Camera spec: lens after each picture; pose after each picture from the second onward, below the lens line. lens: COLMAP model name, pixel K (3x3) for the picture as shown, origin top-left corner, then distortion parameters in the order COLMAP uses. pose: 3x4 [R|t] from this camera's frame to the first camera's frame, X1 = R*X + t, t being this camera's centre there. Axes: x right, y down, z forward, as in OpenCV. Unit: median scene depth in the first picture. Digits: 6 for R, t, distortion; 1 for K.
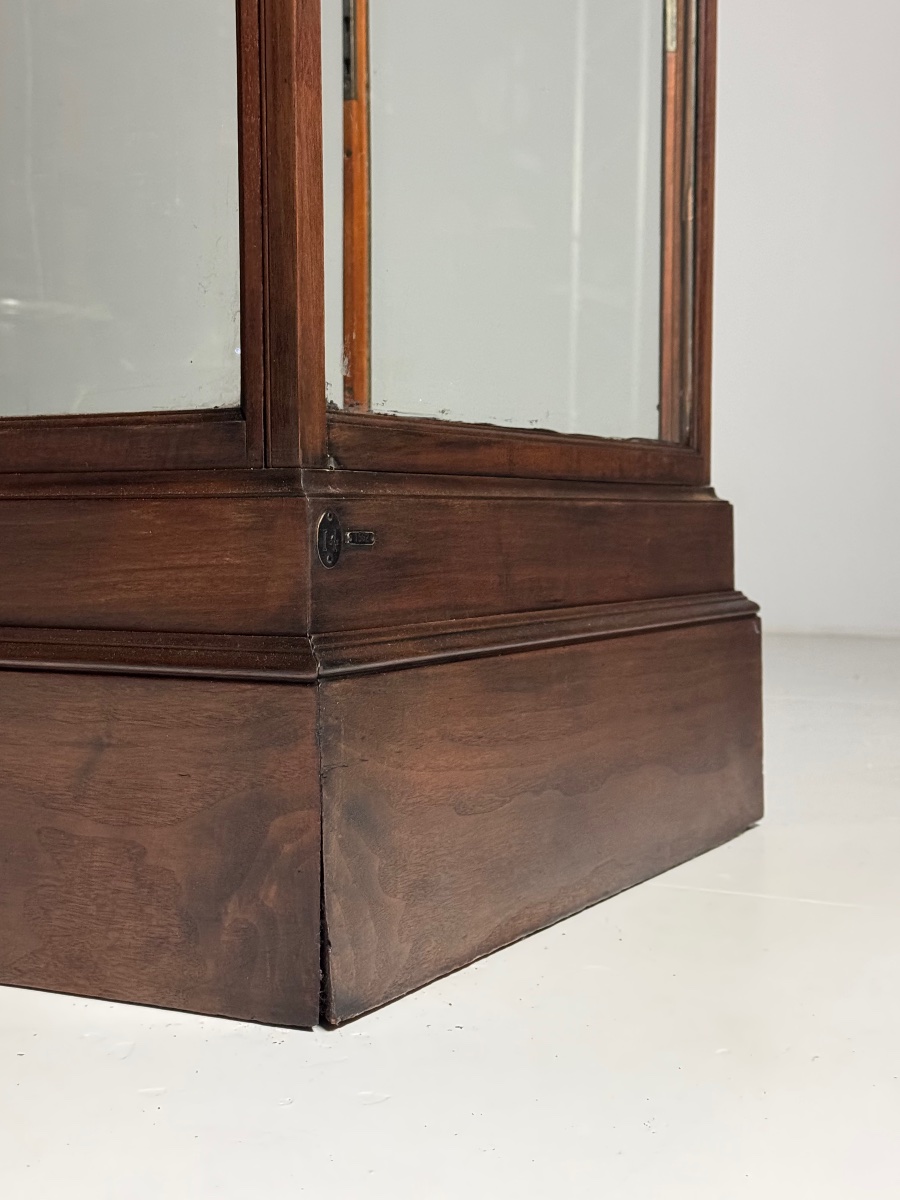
lens RADIAL K [[1728.8, 0, 450.0], [0, 1728.8, 600.0], [0, 0, 1]] dist [0.204202, 0.016322]
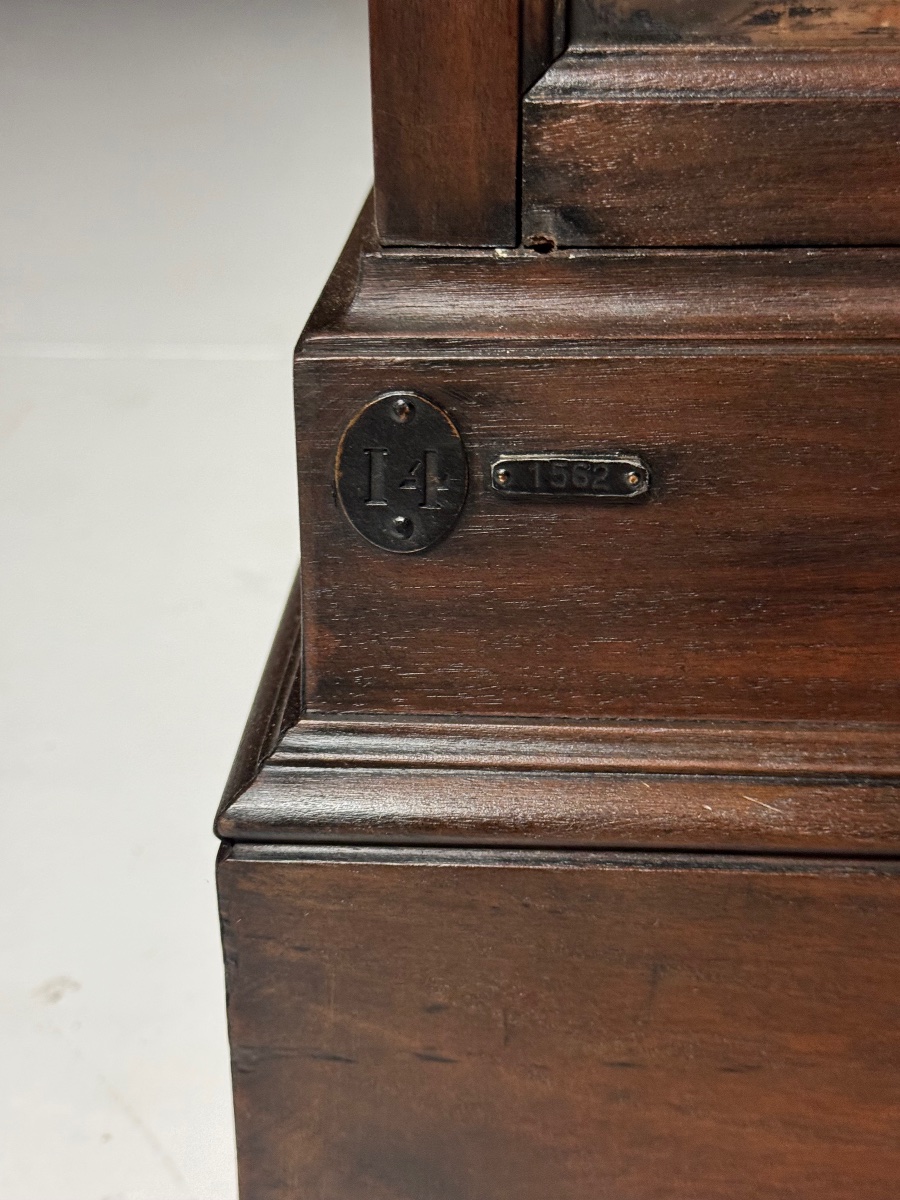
lens RADIAL K [[1728.8, 0, 450.0], [0, 1728.8, 600.0], [0, 0, 1]] dist [0.204202, 0.016322]
pose [[0.429145, 0.385274, -0.816945, 0.217548], [-0.027689, 0.909651, 0.414449, -0.150938], [0.902811, -0.155238, 0.401040, 0.844164]]
